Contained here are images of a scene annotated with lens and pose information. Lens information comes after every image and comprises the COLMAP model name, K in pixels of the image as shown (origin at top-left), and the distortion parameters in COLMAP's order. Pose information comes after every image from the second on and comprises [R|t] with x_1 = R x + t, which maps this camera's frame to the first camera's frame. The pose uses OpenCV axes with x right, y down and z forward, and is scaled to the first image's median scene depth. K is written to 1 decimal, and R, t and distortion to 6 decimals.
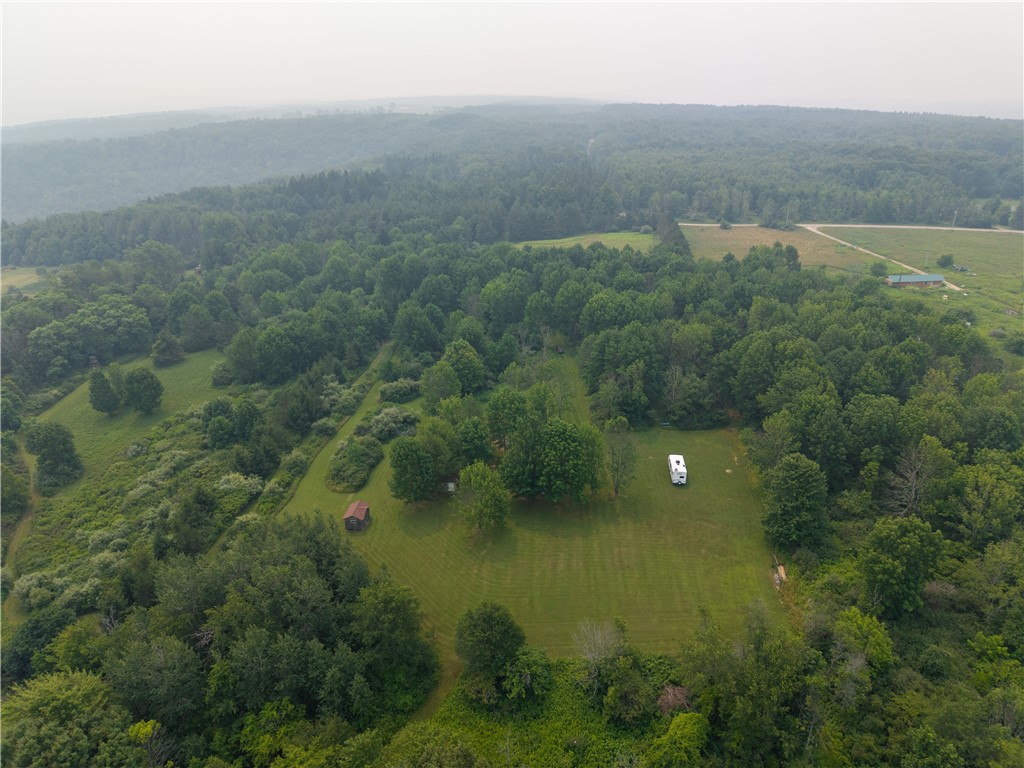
lens RADIAL K [[685.7, 0, 513.9], [0, 685.7, 381.2], [0, 0, 1]] dist [0.021032, -0.020775]
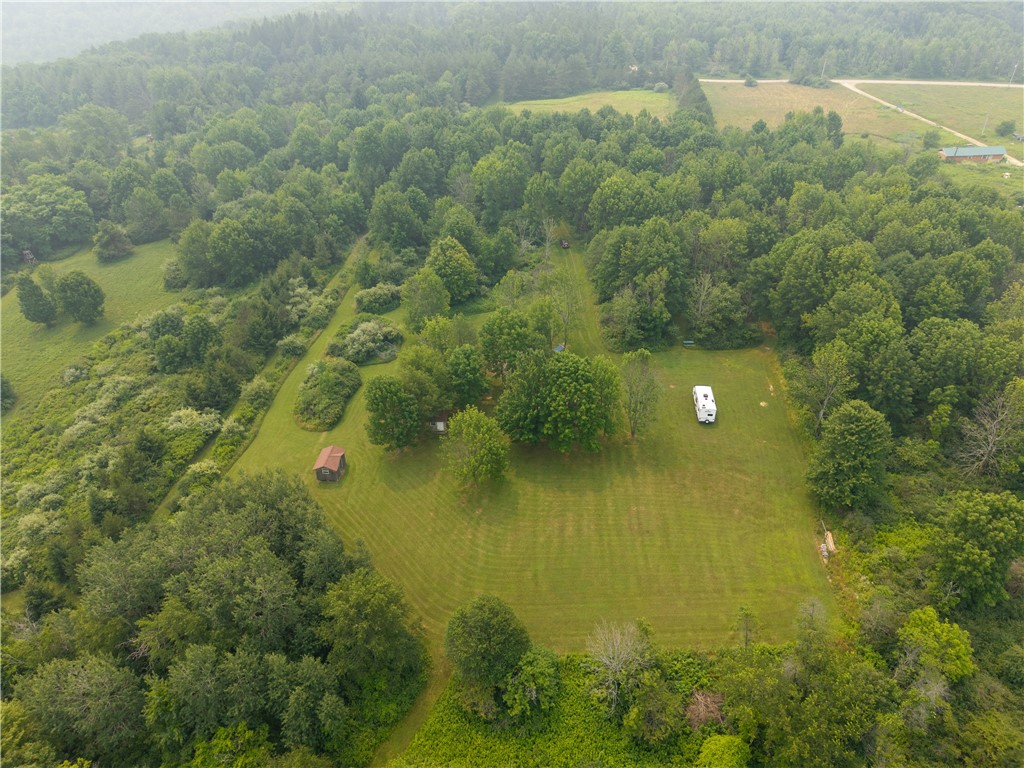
lens RADIAL K [[685.7, 0, 514.1], [0, 685.7, 382.5], [0, 0, 1]] dist [0.021032, -0.020775]
pose [[0.999967, -0.004438, 0.006741, -0.003664], [0.003007, 0.979964, 0.199154, -0.056440], [-0.007489, -0.199127, 0.979945, 0.139644]]
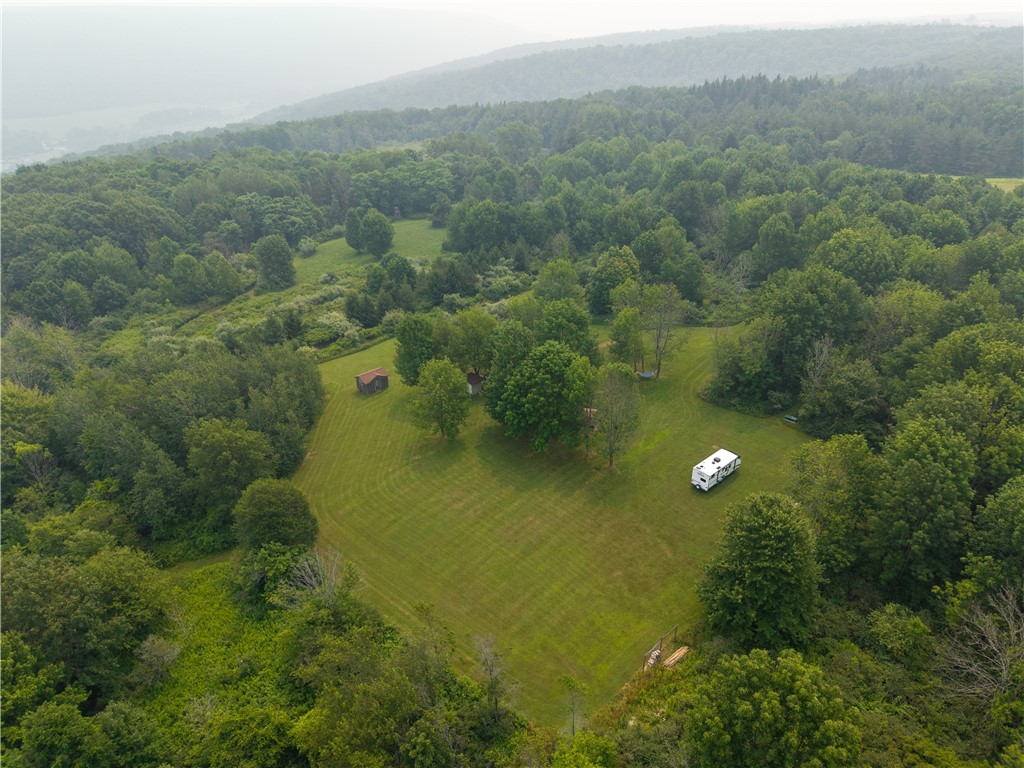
lens RADIAL K [[685.7, 0, 514.5], [0, 685.7, 391.2], [0, 0, 1]] dist [0.021032, -0.020775]
pose [[0.747458, 0.322454, -0.580801, 0.379627], [-0.258852, 0.946562, 0.192394, -0.021868], [0.611803, 0.006535, 0.790983, 0.275929]]
